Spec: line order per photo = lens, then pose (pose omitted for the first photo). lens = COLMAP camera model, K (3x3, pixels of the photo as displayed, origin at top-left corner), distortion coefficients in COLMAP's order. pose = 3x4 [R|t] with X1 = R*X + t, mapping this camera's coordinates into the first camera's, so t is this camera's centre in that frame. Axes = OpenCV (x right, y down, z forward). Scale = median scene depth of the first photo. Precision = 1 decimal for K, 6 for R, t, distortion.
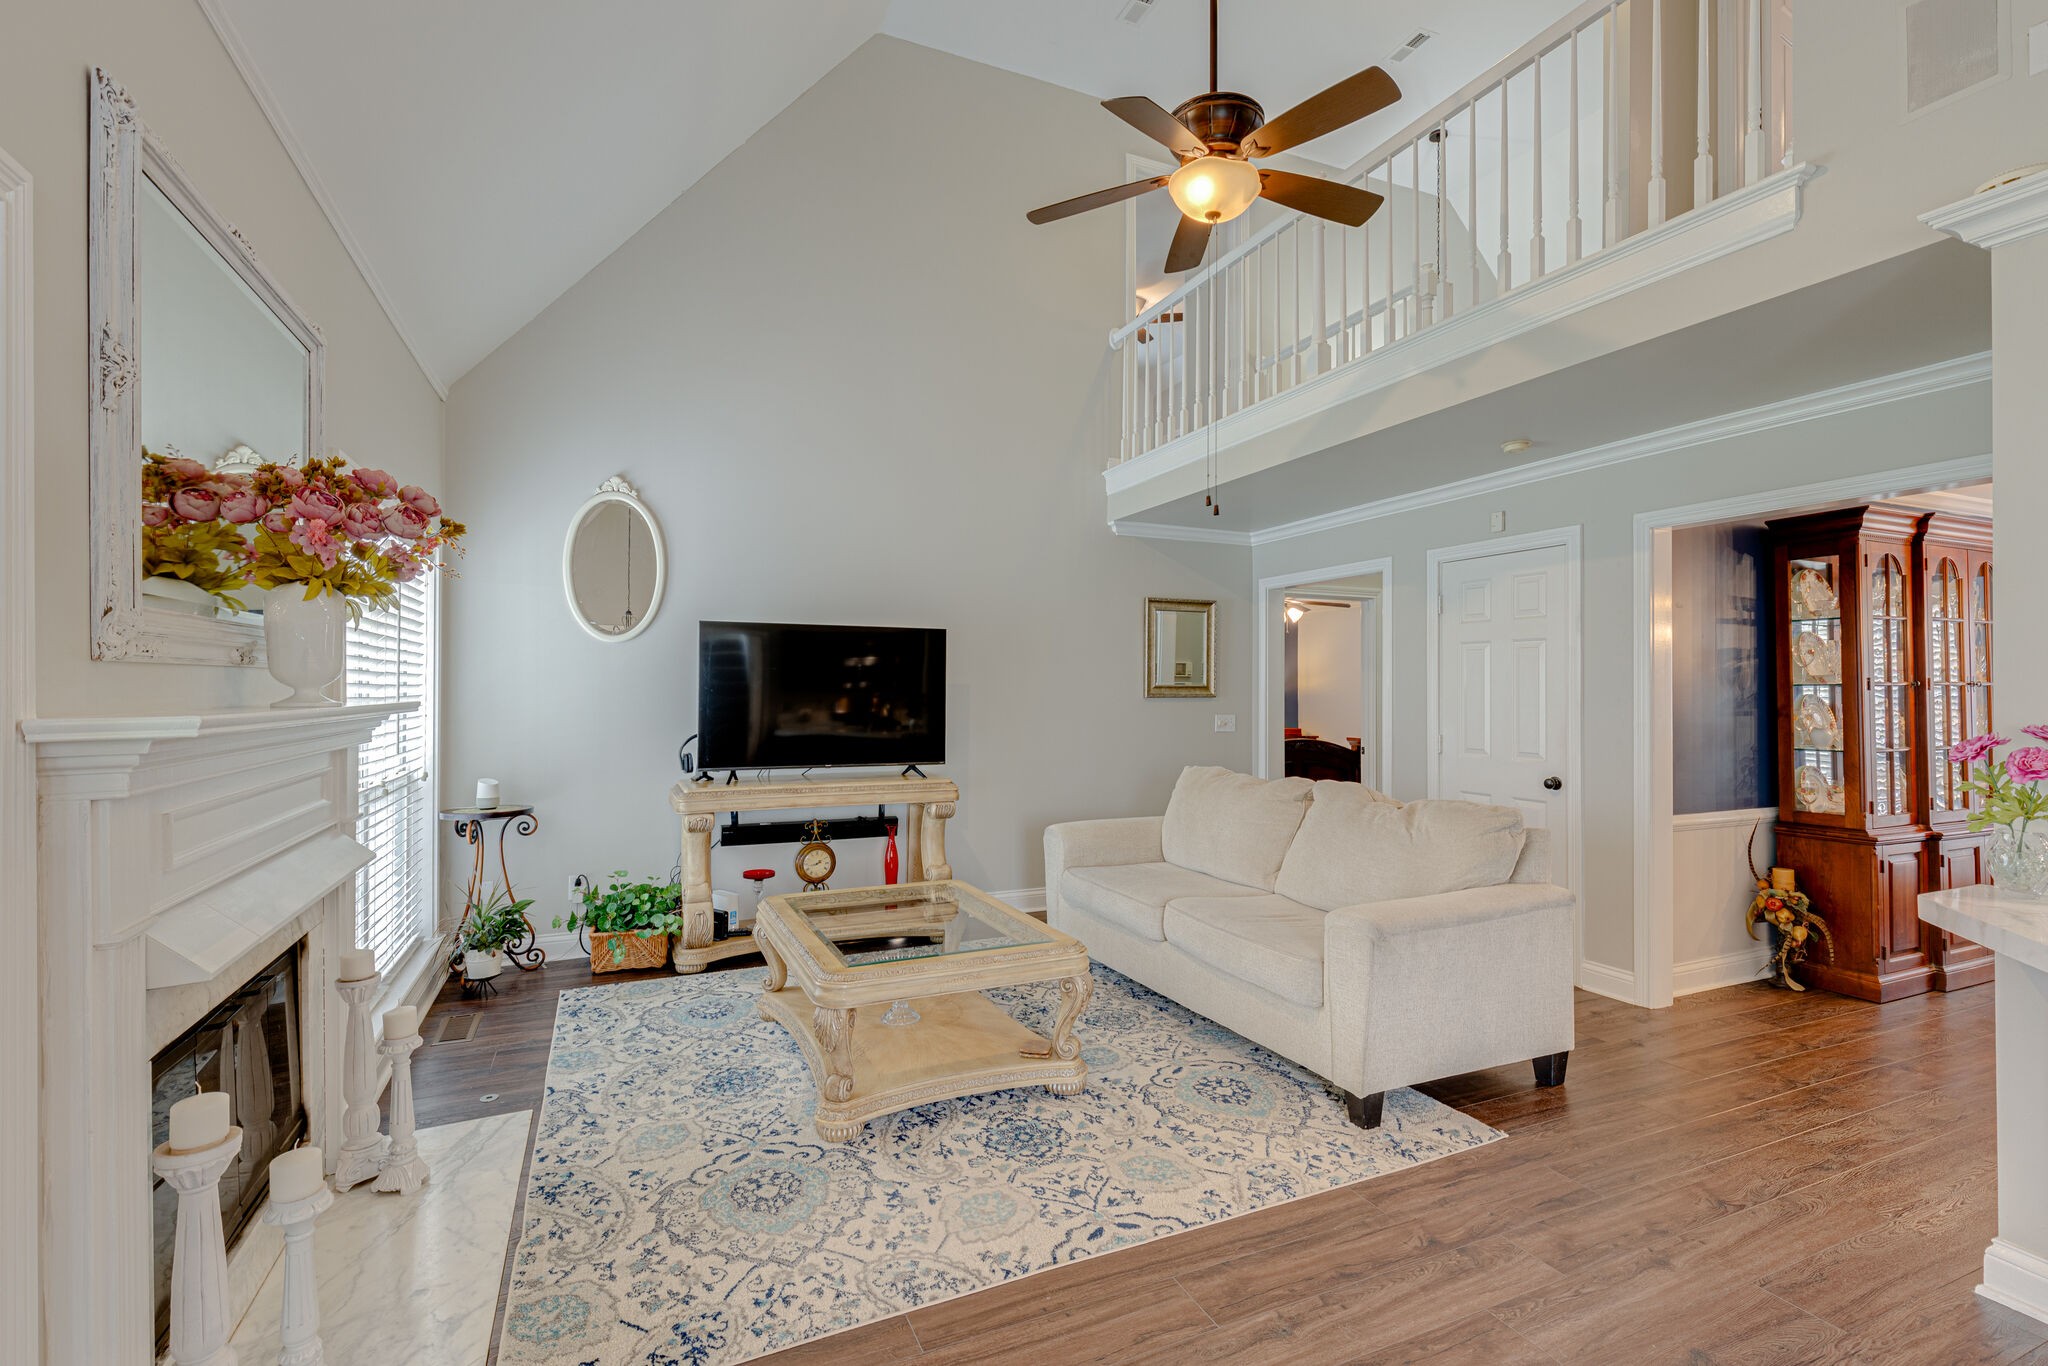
lens RADIAL K [[921.0, 0, 1027.4], [0, 921.0, 676.7], [0, 0, 1]] dist [0.009236, -0.003179]
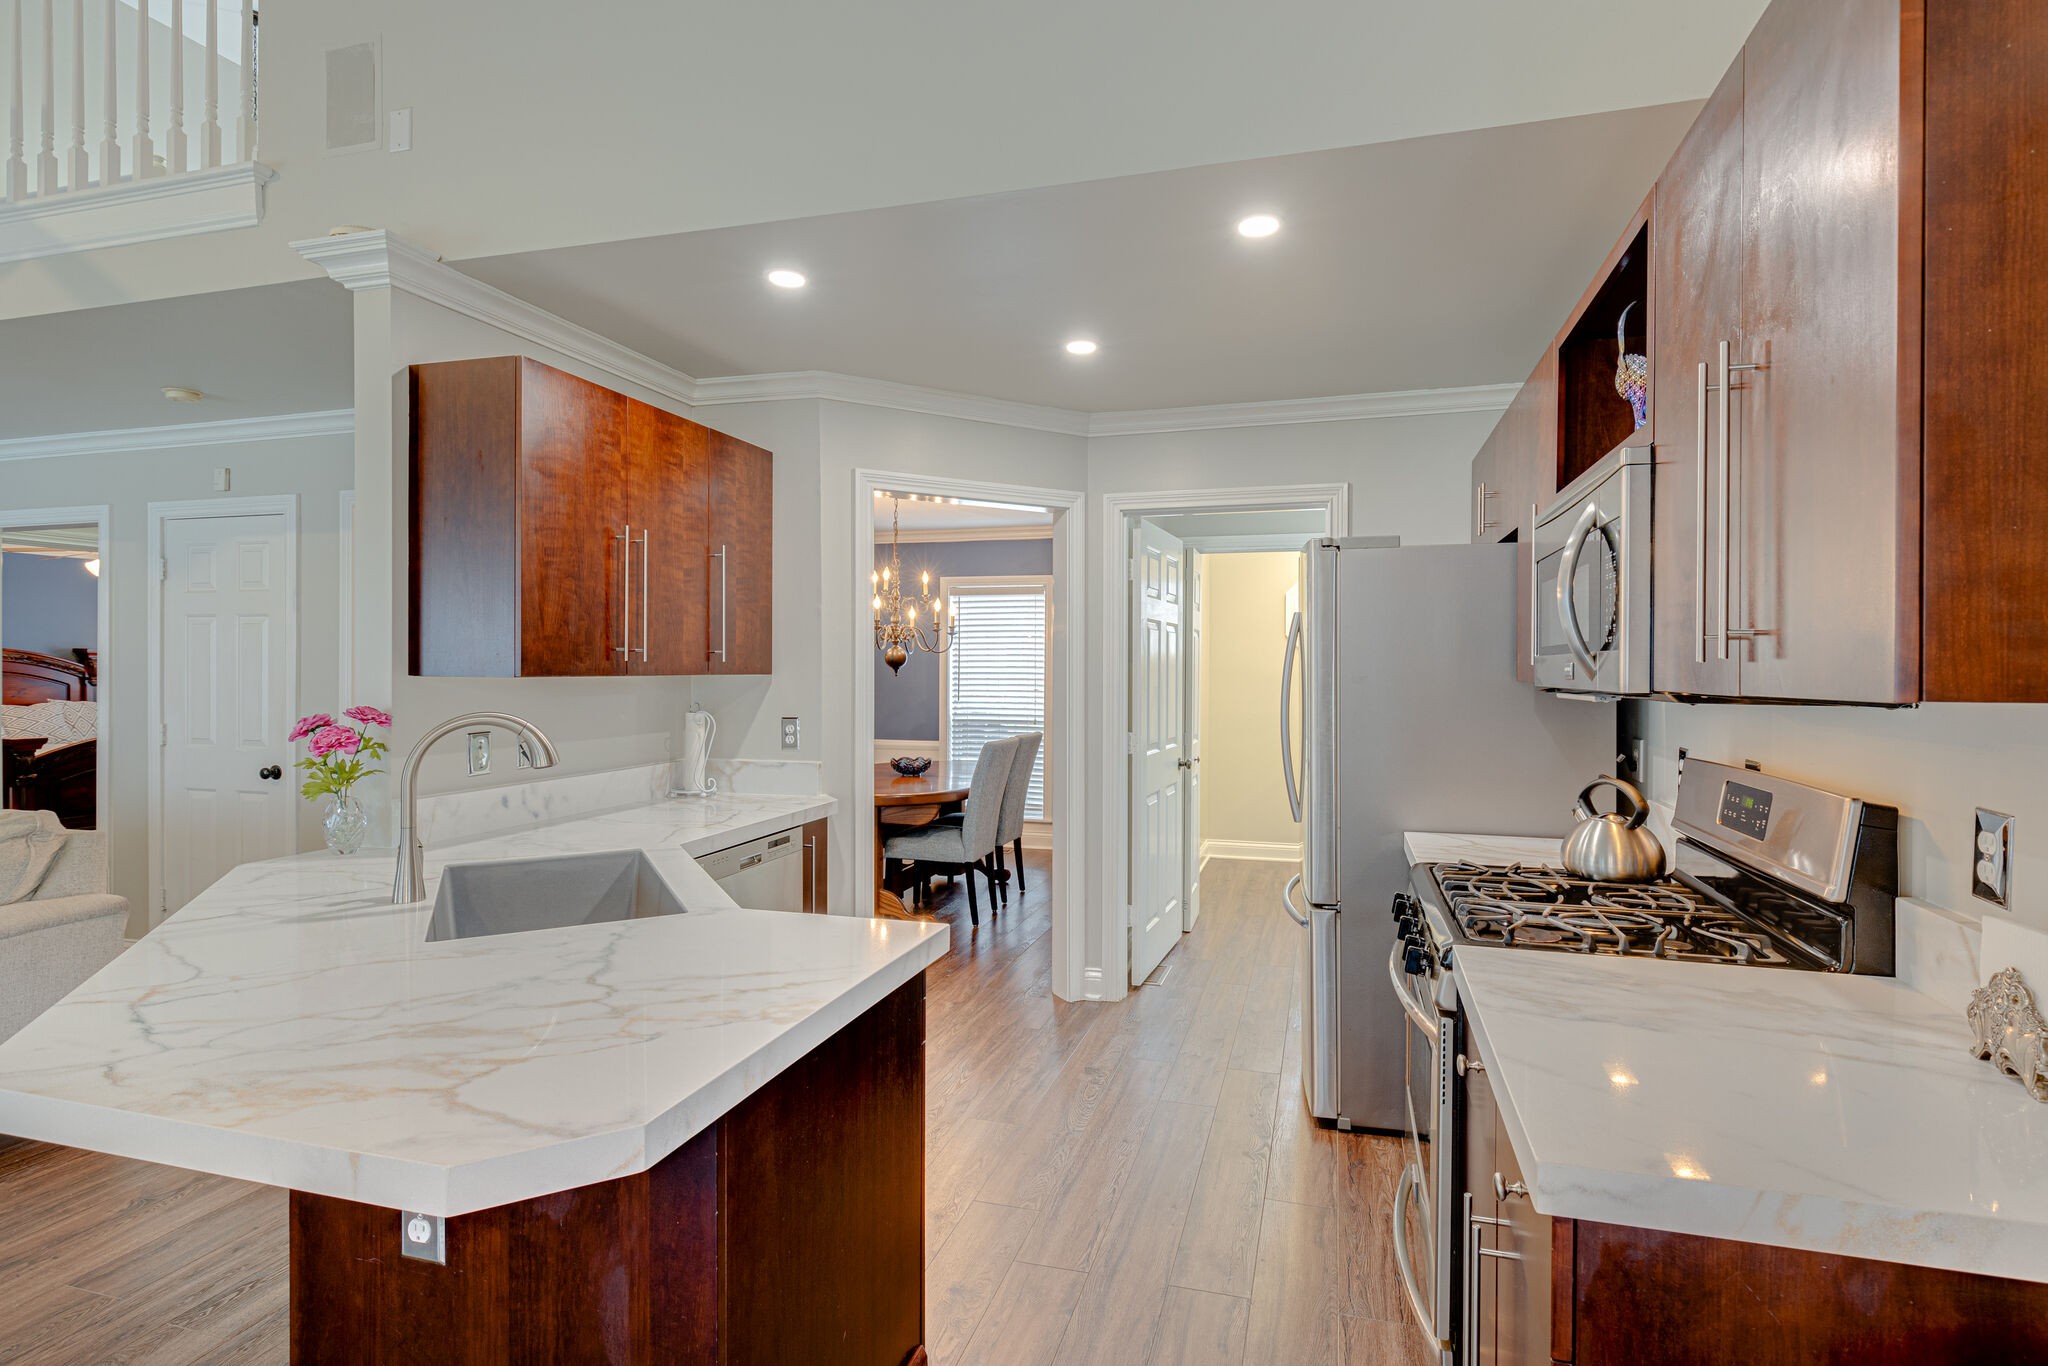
lens RADIAL K [[973.0, 0, 1052.2], [0, 973.0, 673.2], [0, 0, 1]] dist [-0.000945, 0.000515]
pose [[0.633084, -0.005077, 0.774067, 0.396788], [-0.012744, 0.999775, 0.016981, -0.012512], [-0.773978, -0.020615, 0.632876, -0.267382]]
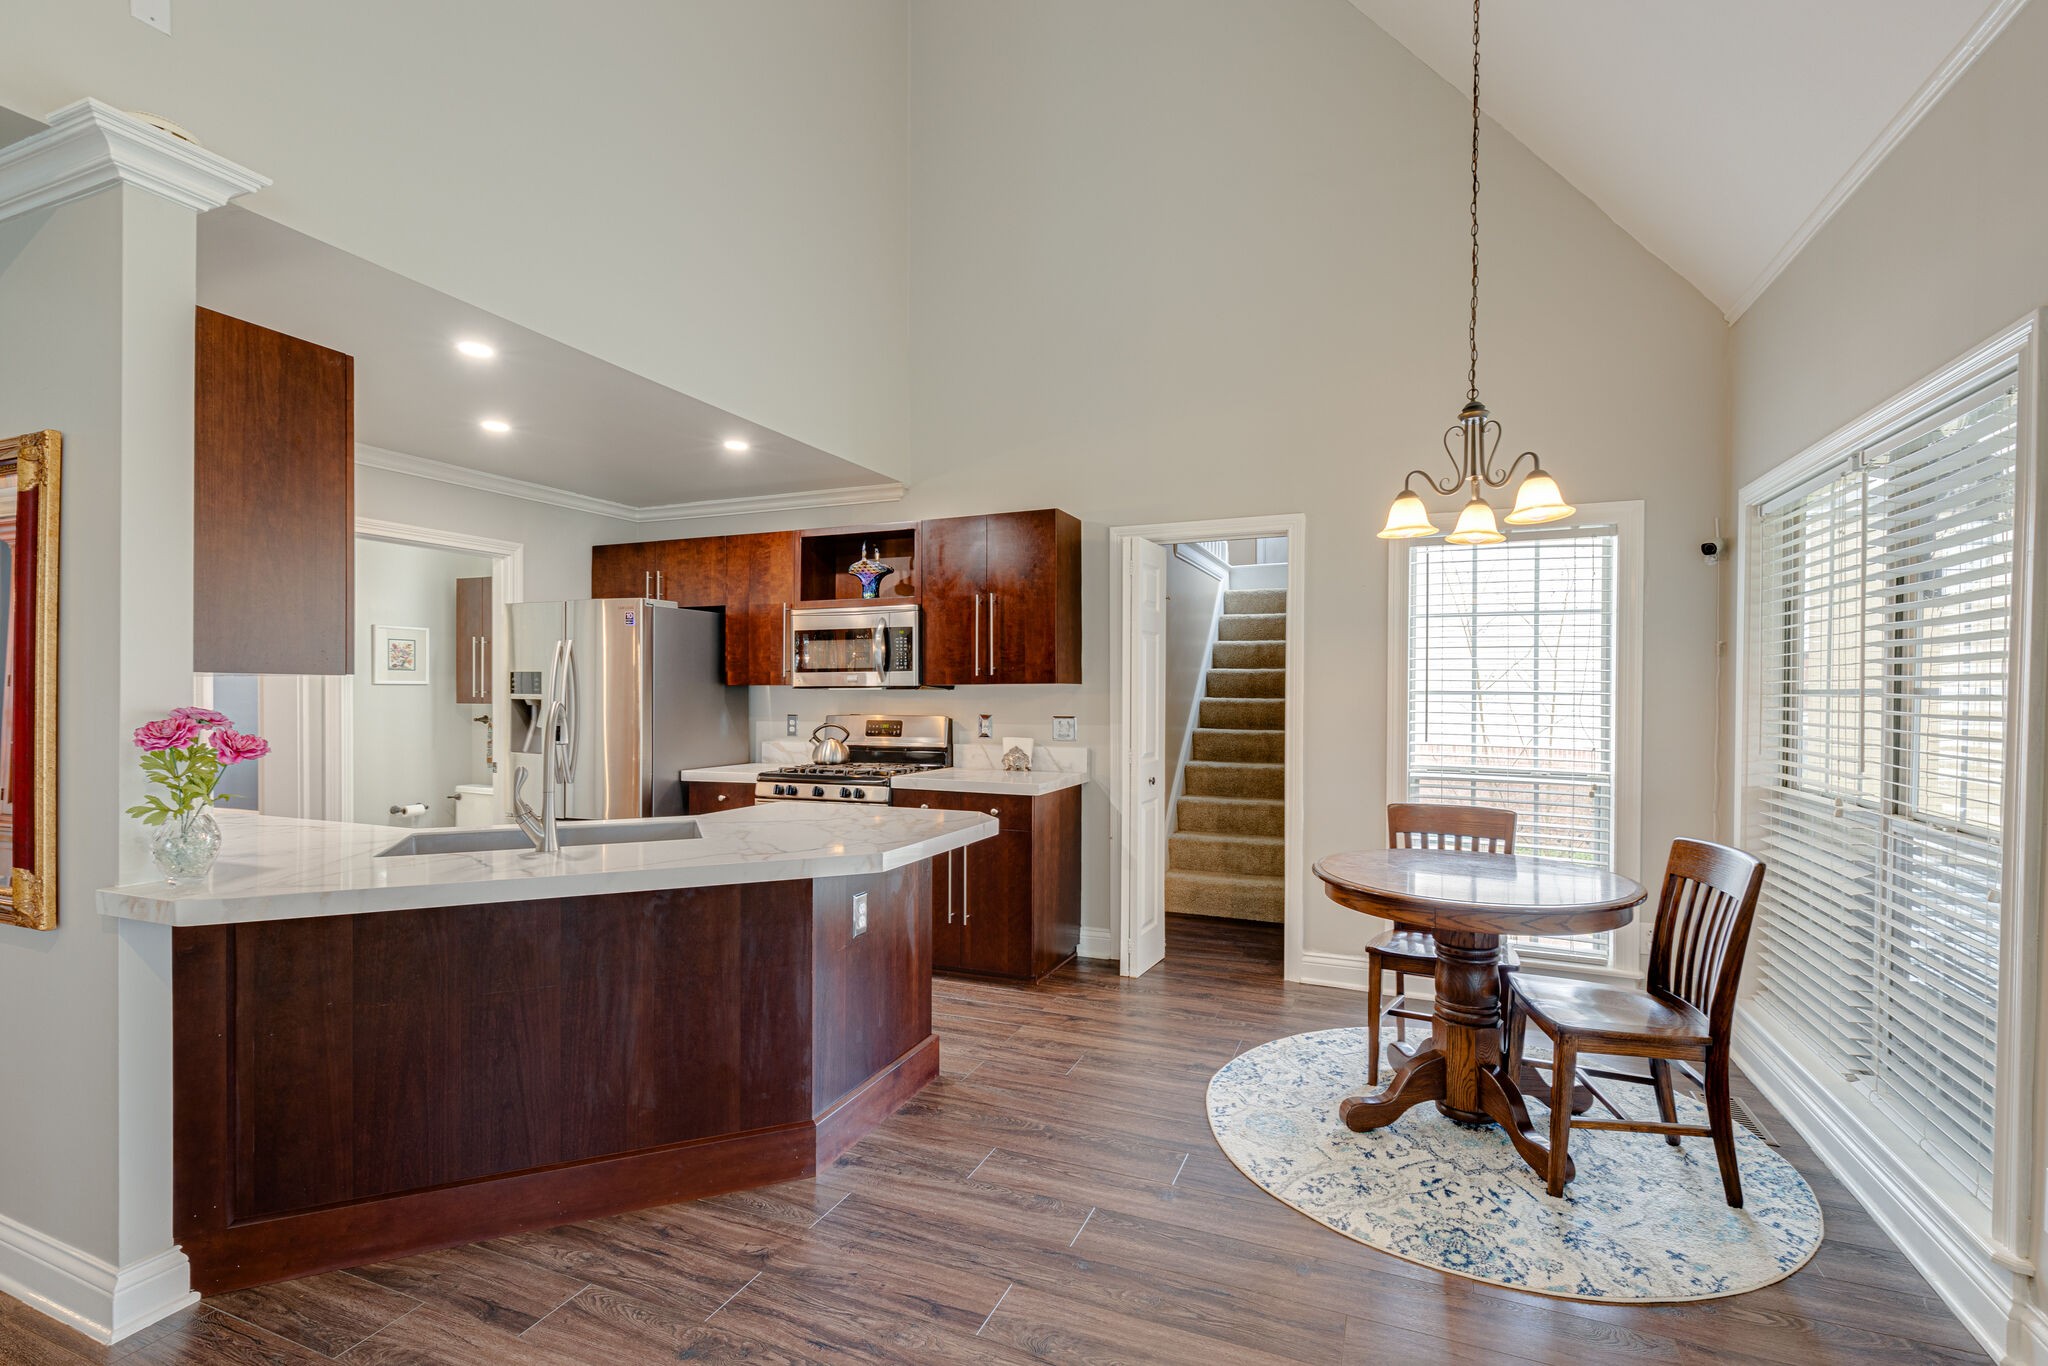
lens RADIAL K [[921.0, 0, 1033.4], [0, 921.0, 698.4], [0, 0, 1]] dist [0.009236, -0.003179]
pose [[-0.684799, -0.007829, 0.728690, -0.143739], [-0.013244, 0.999911, -0.001703, 0.019508], [-0.728612, -0.010817, -0.684841, 0.587688]]
